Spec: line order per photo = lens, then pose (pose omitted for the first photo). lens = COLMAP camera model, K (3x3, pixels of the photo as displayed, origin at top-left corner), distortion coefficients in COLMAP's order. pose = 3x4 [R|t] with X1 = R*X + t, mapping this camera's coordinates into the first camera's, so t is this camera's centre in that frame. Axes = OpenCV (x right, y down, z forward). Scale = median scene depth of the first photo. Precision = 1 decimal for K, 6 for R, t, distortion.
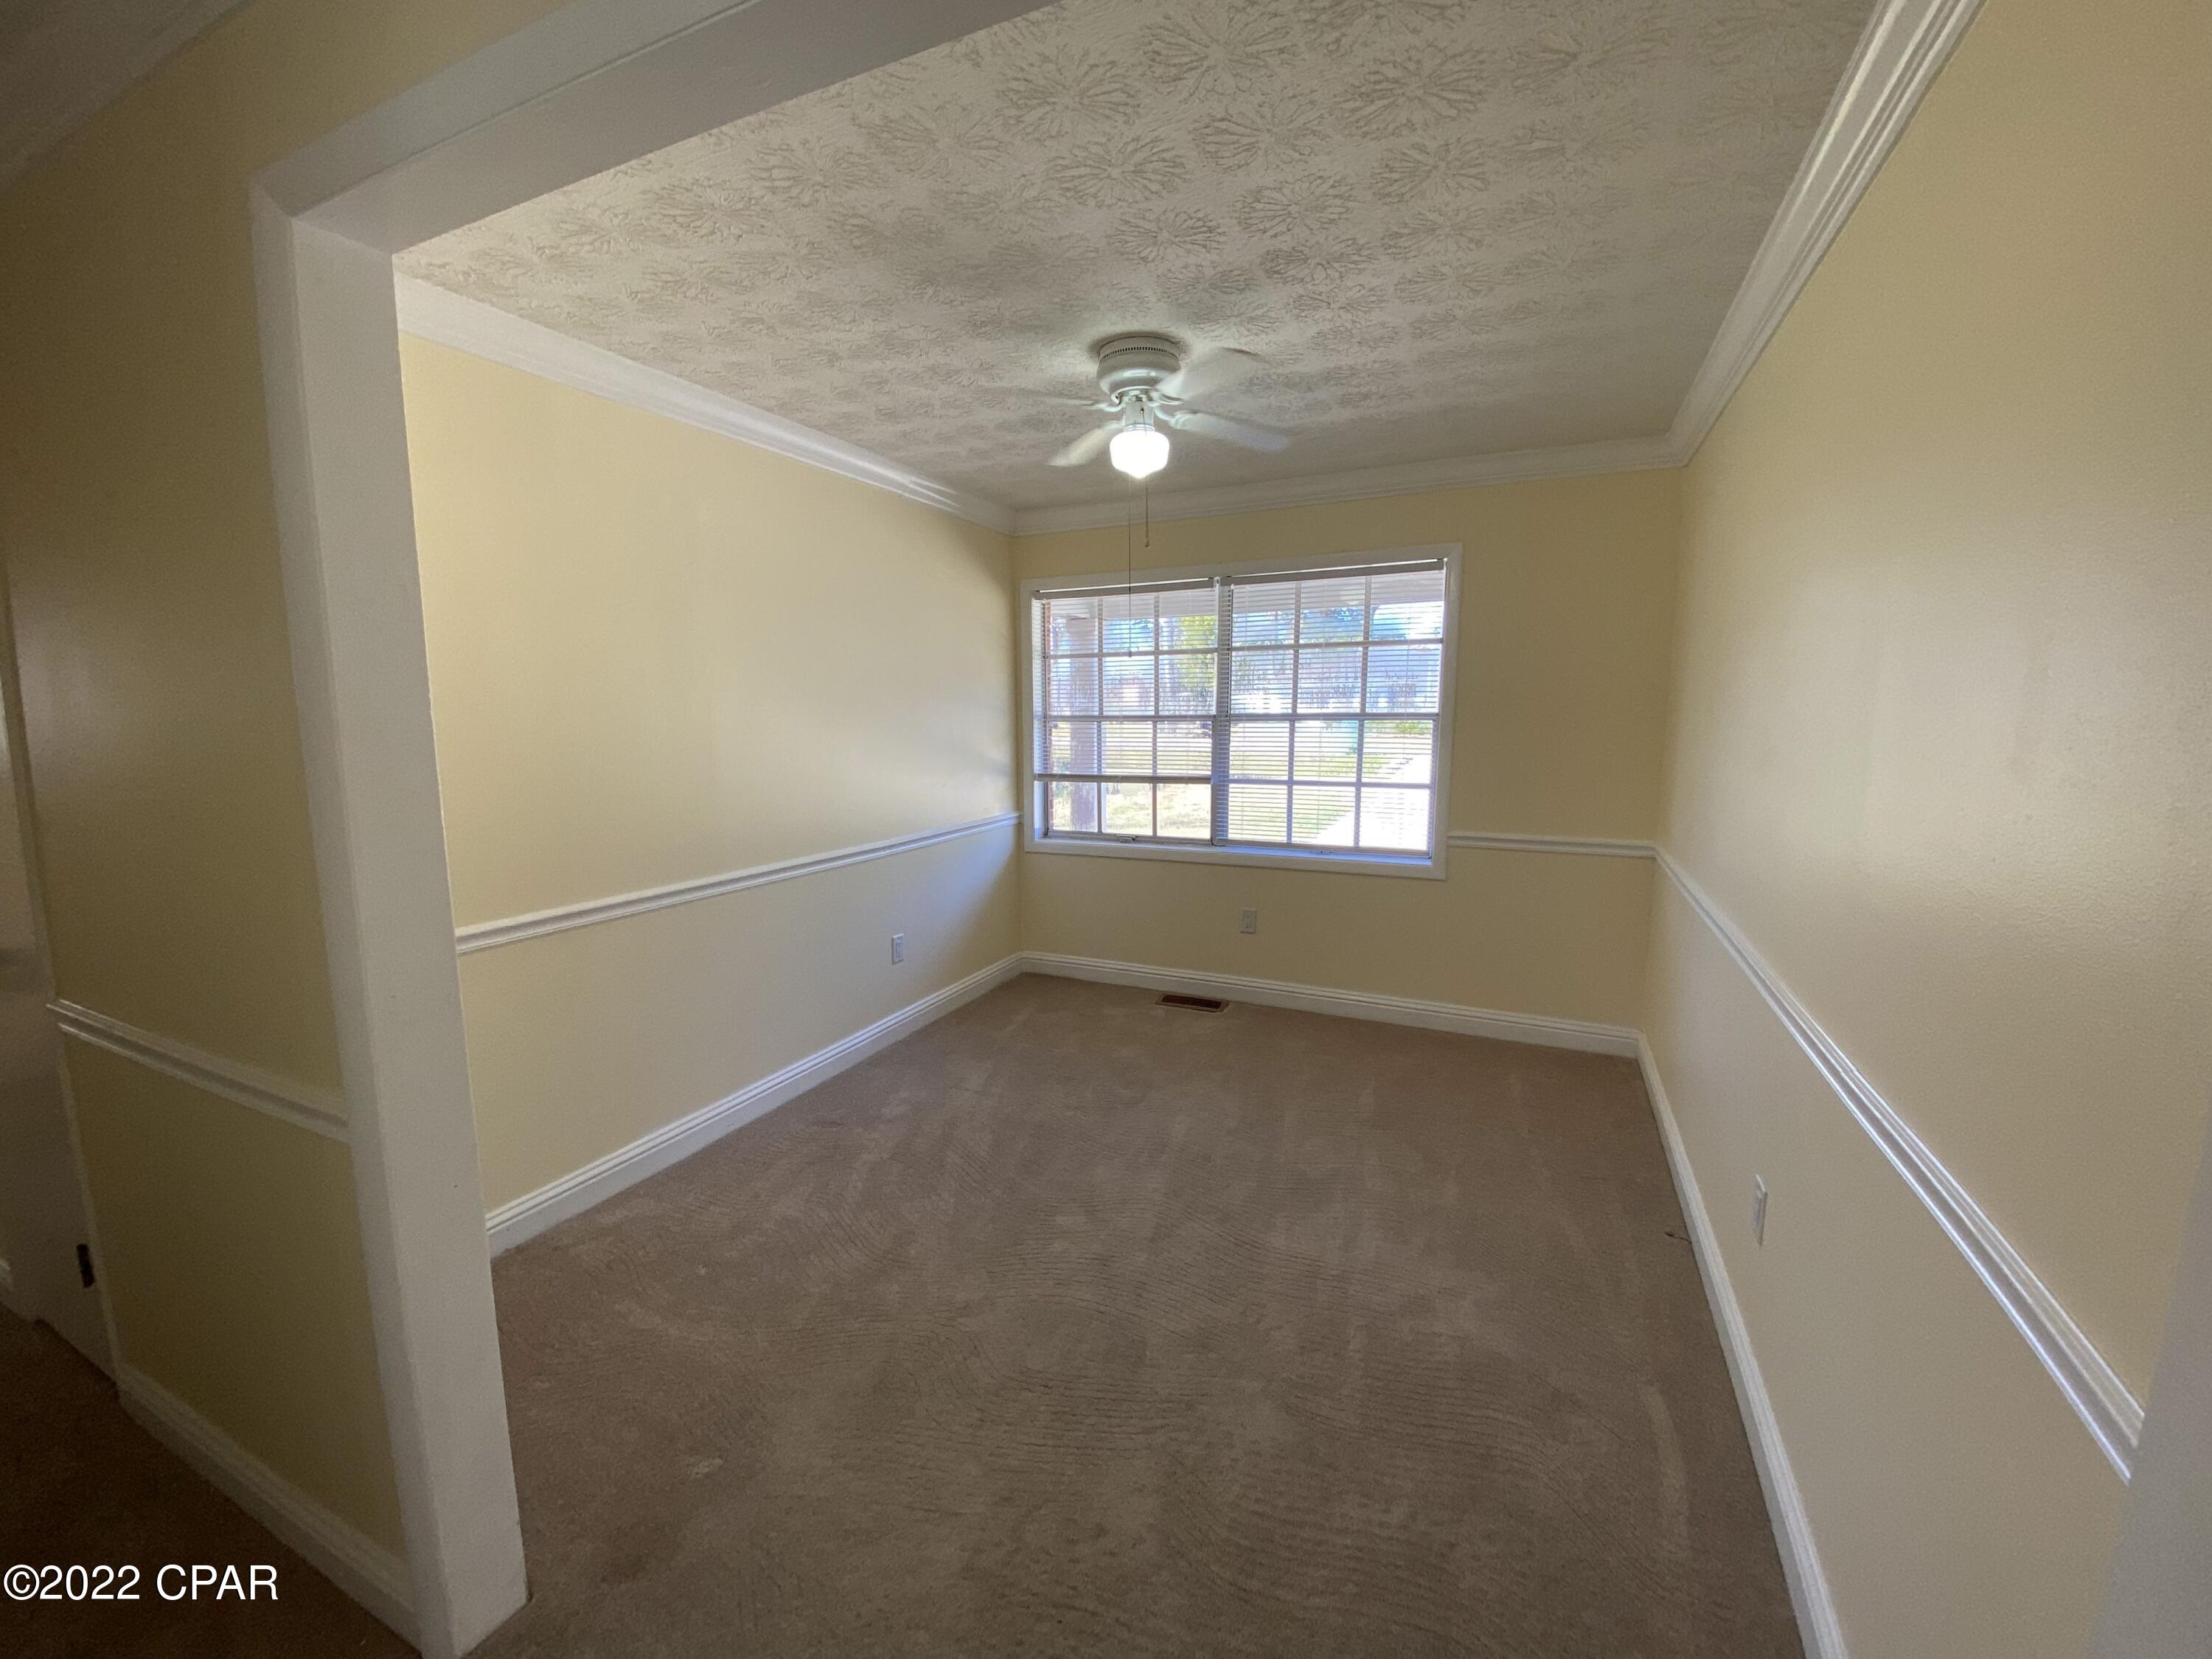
lens RADIAL K [[879.8, 0, 1106.0], [0, 879.8, 829.5], [0, 0, 1]] dist [0.024077, -0.019638]
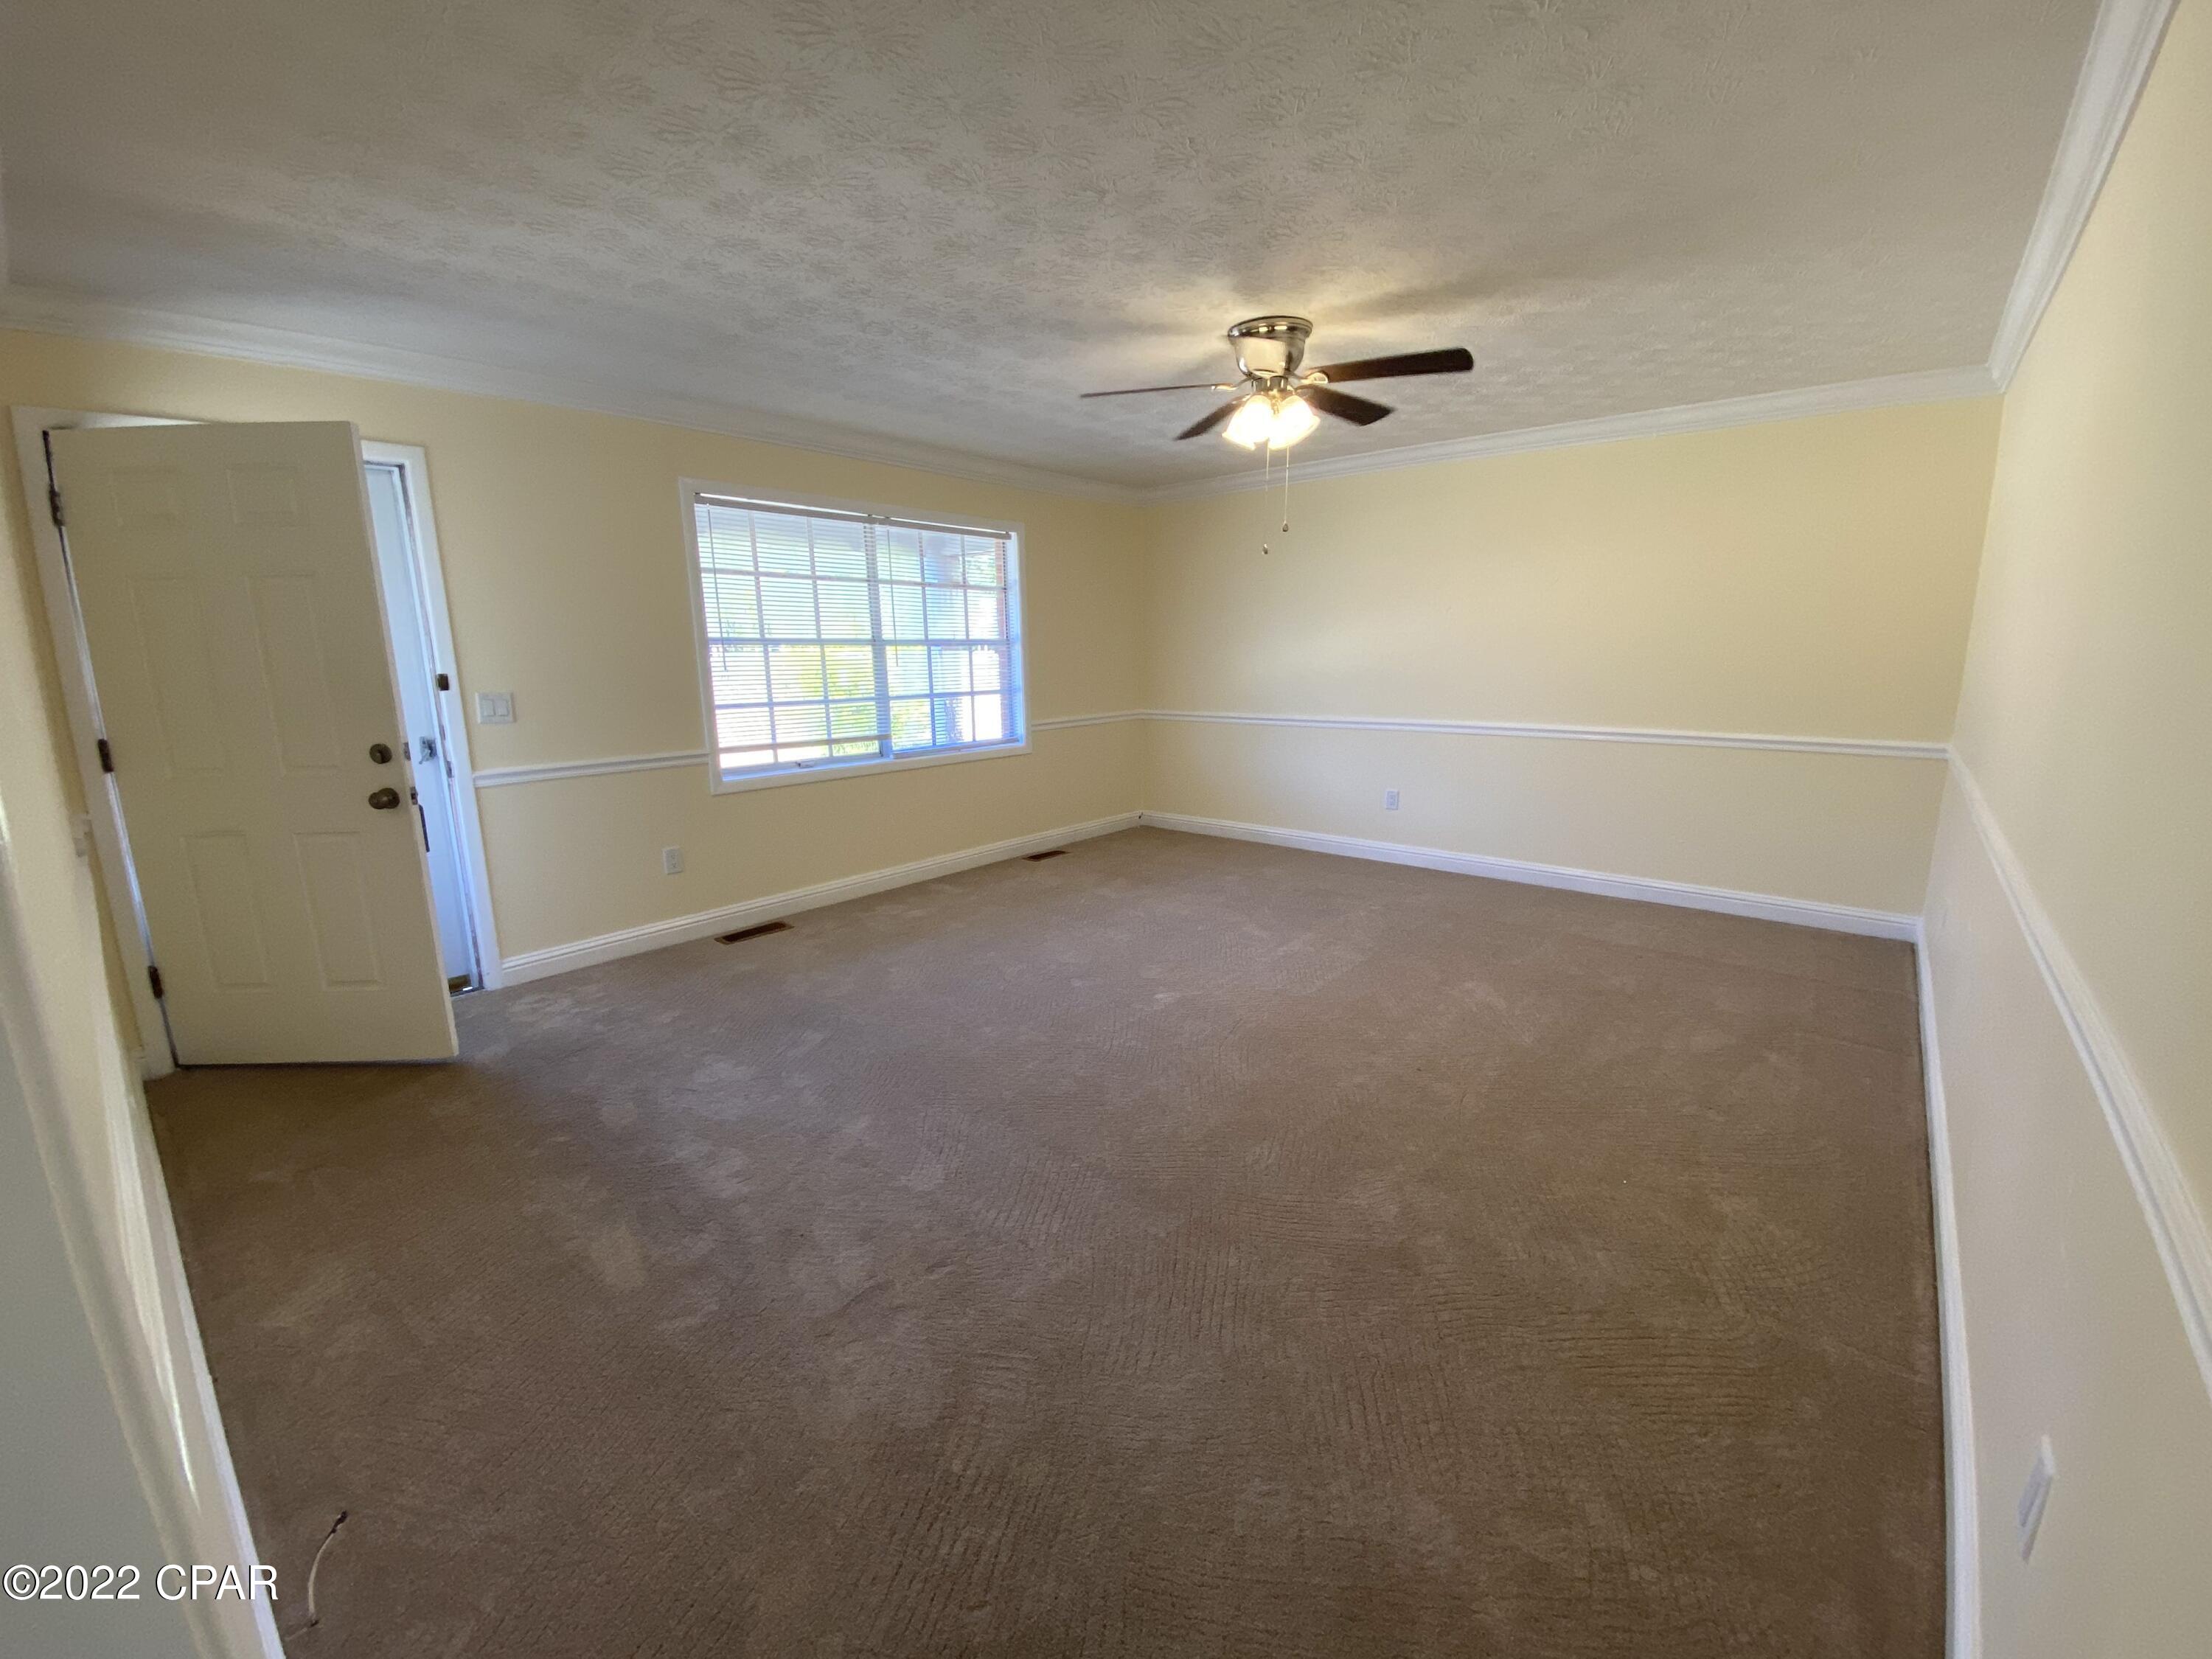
lens RADIAL K [[879.8, 0, 1106.0], [0, 879.8, 829.5], [0, 0, 1]] dist [0.024077, -0.019638]
pose [[0.262745, -0.200197, 0.943868, -0.945206], [0.118805, 0.977506, 0.174260, -0.058081], [-0.957523, 0.066351, 0.280619, 0.435684]]
